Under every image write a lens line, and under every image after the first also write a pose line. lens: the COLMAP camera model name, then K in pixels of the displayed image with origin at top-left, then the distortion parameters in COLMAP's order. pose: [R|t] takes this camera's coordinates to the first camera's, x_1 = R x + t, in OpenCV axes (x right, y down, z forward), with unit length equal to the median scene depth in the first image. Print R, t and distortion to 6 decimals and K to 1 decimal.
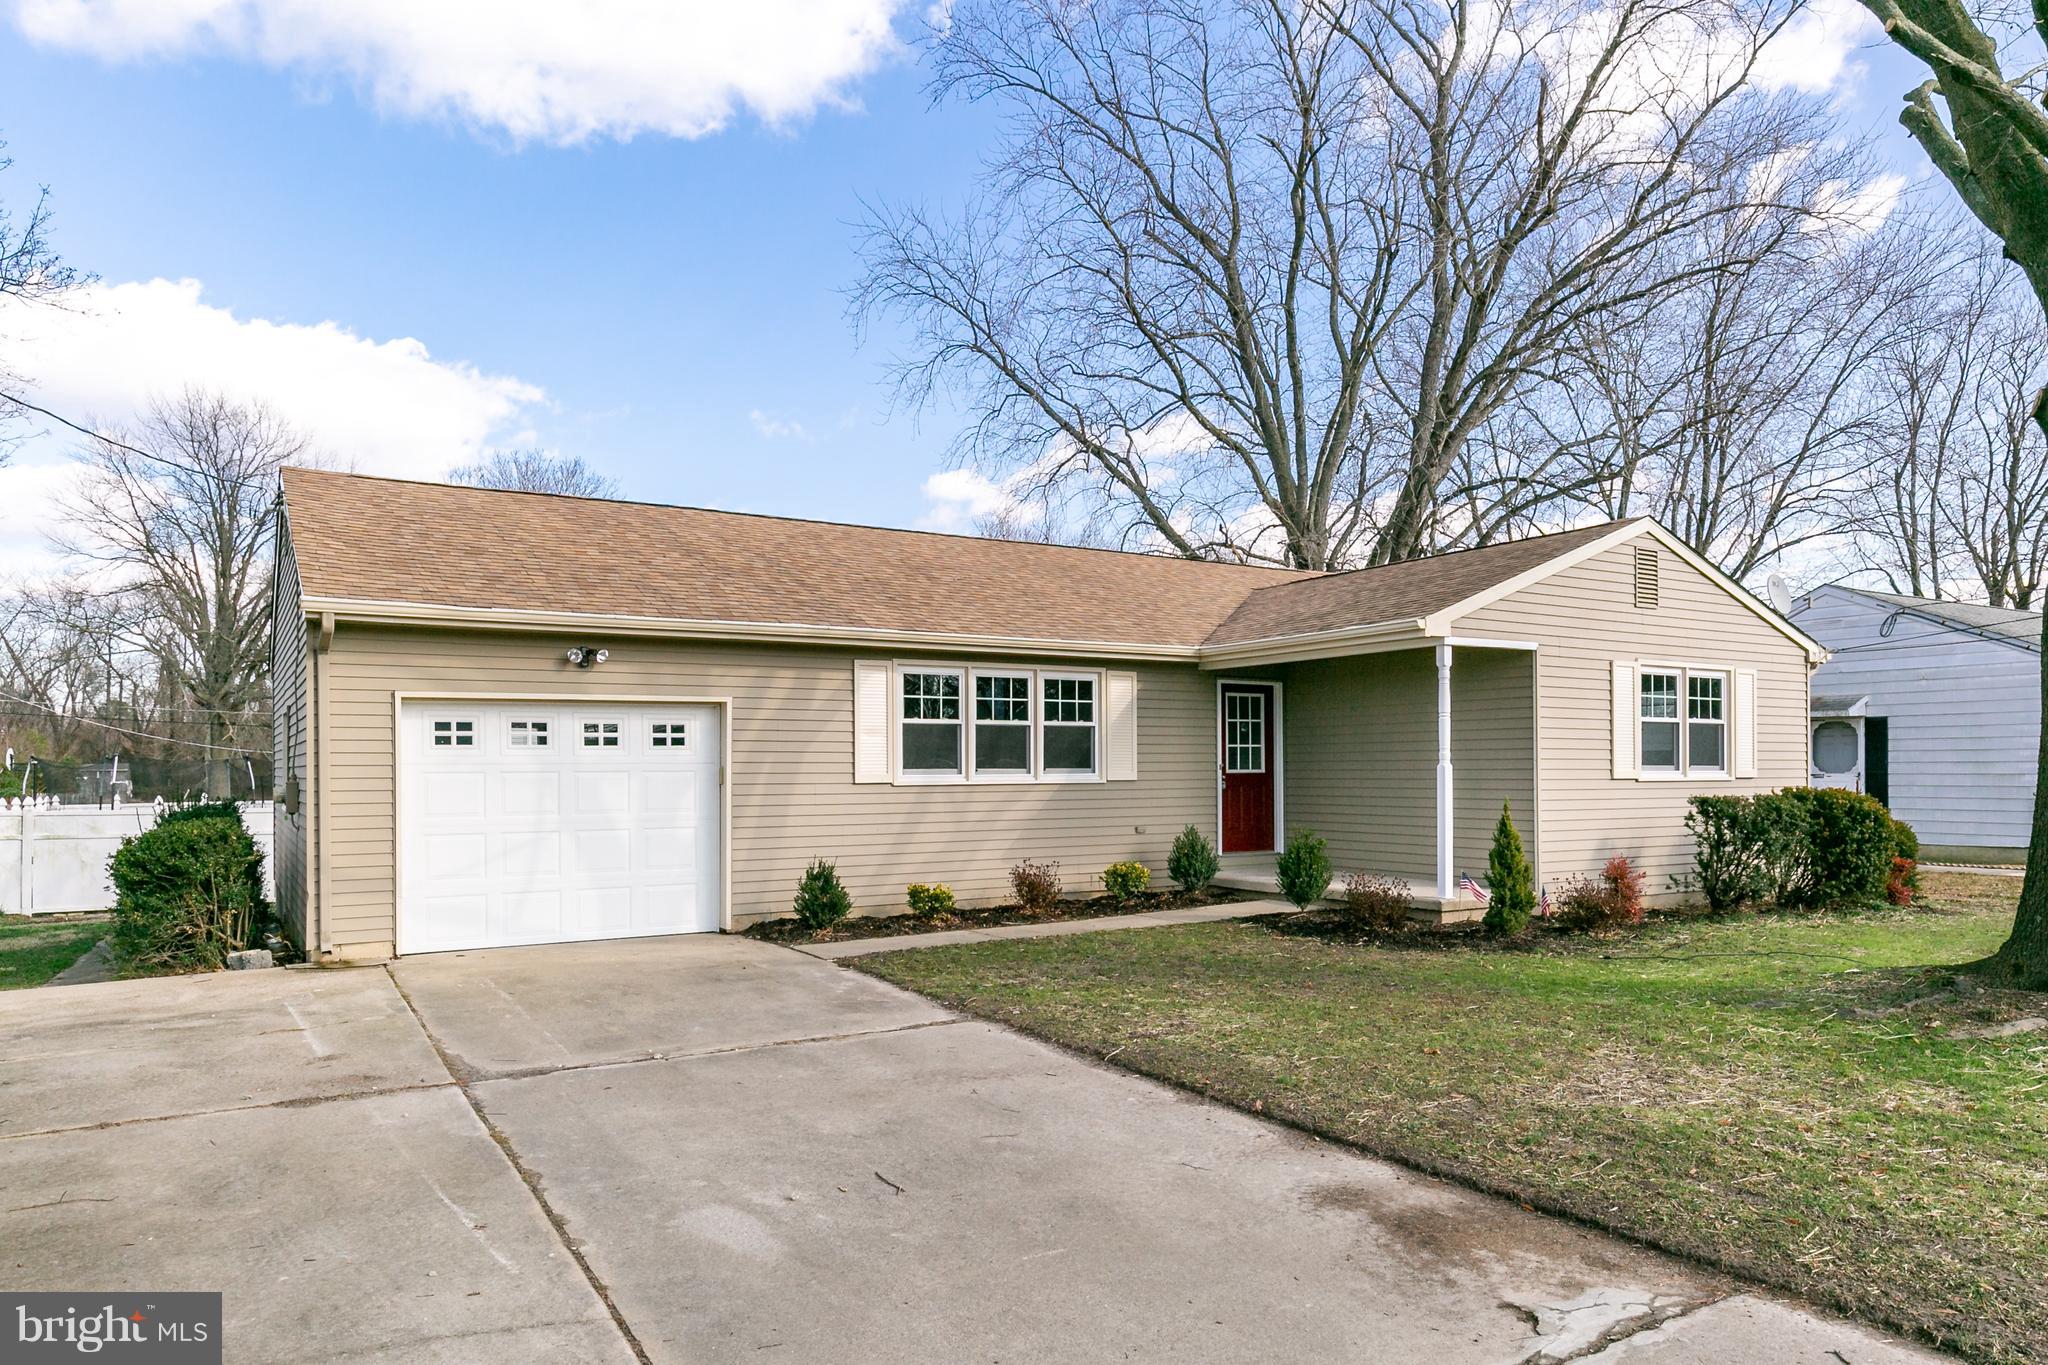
lens RADIAL K [[1252.9, 0, 1020.5], [0, 1252.9, 729.9], [0, 0, 1]] dist [-0.000944, -0.000227]
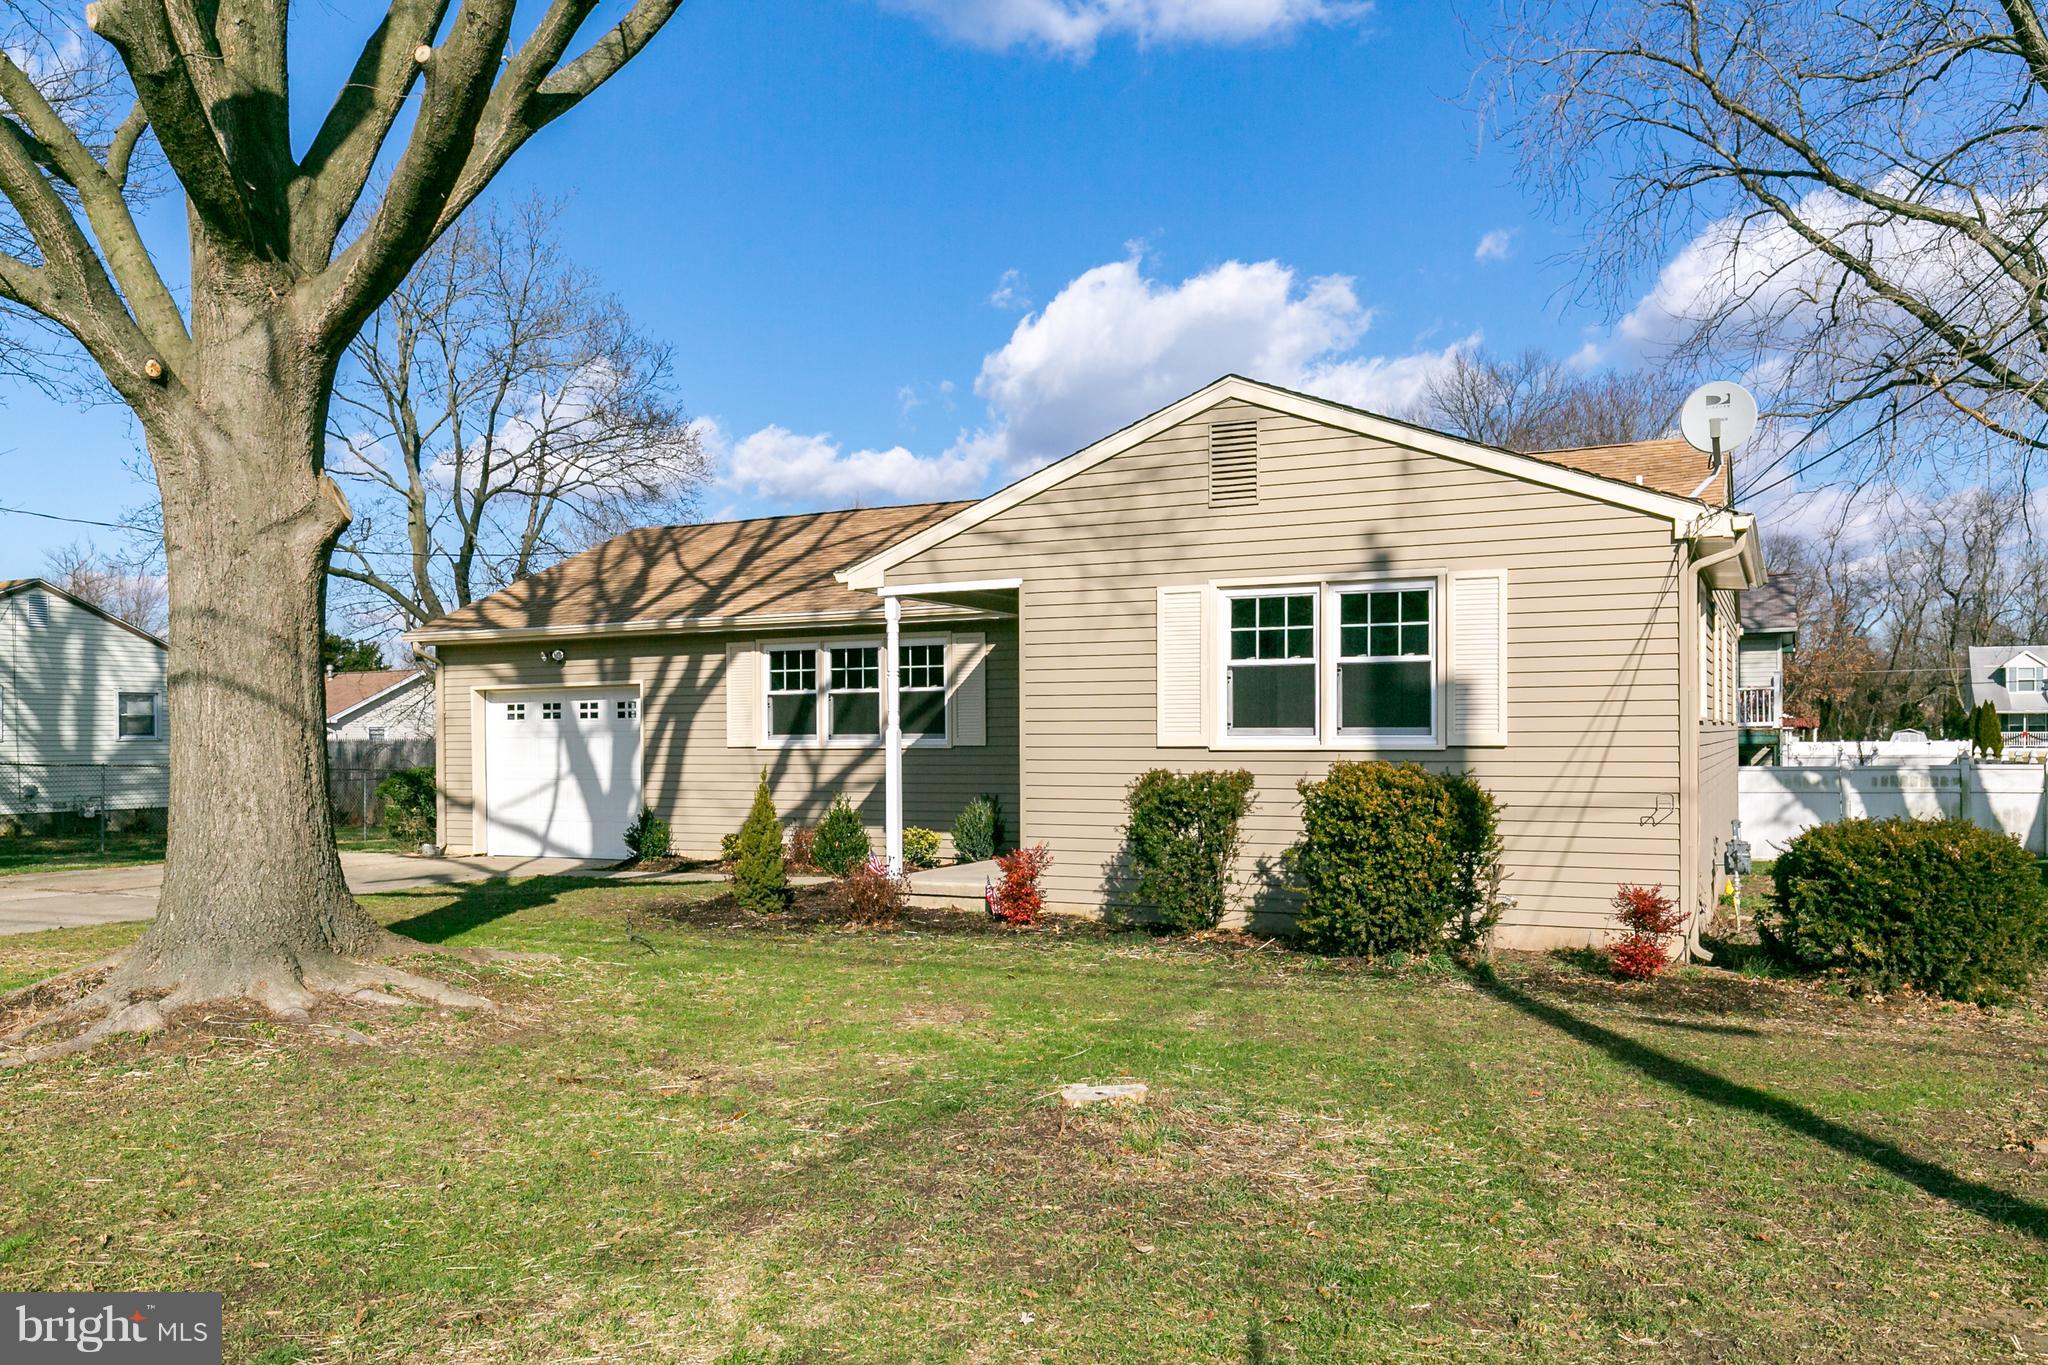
lens RADIAL K [[1547.7, 0, 1018.4], [0, 1547.7, 652.4], [0, 0, 1]] dist [-0.006362, -0.001798]
pose [[0.520014, -0.045577, -0.852941, 1.162741], [0.031253, 0.998922, -0.034324, 0.011076], [0.853586, -0.008809, 0.520878, 0.438182]]
